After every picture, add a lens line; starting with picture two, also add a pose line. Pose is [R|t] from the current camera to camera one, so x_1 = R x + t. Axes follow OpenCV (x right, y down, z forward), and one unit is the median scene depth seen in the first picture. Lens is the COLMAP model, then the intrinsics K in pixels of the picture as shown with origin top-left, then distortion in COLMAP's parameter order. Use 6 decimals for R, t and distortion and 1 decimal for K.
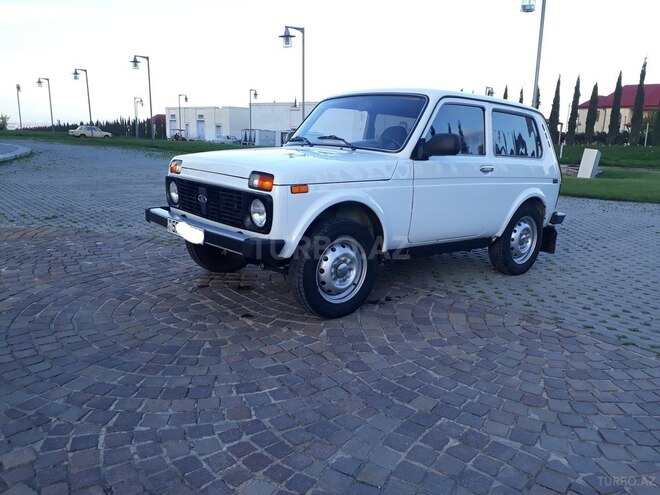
lens RADIAL K [[524.3, 0, 333.2], [0, 524.3, 244.6], [0, 0, 1]] dist [0.081919, -0.157081]
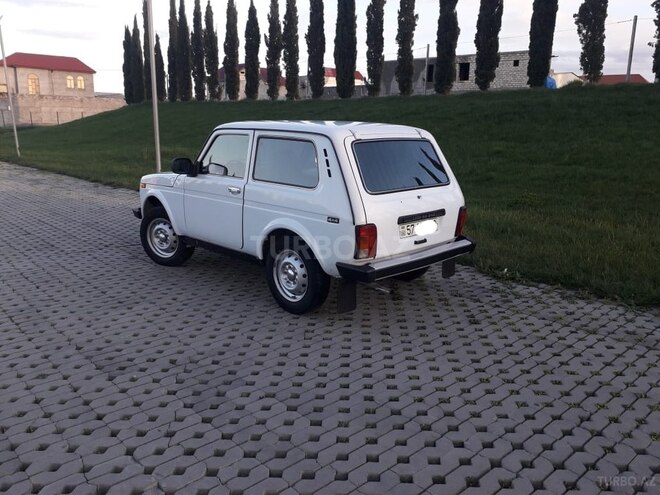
lens RADIAL K [[521.7, 0, 331.7], [0, 521.7, 236.5], [0, 0, 1]] dist [0.119518, -0.211826]
pose [[0.090100, 0.158239, -0.983281, 1.636554], [-0.196676, 0.970681, 0.138189, -0.279562], [0.976320, 0.180937, 0.118580, 1.257931]]
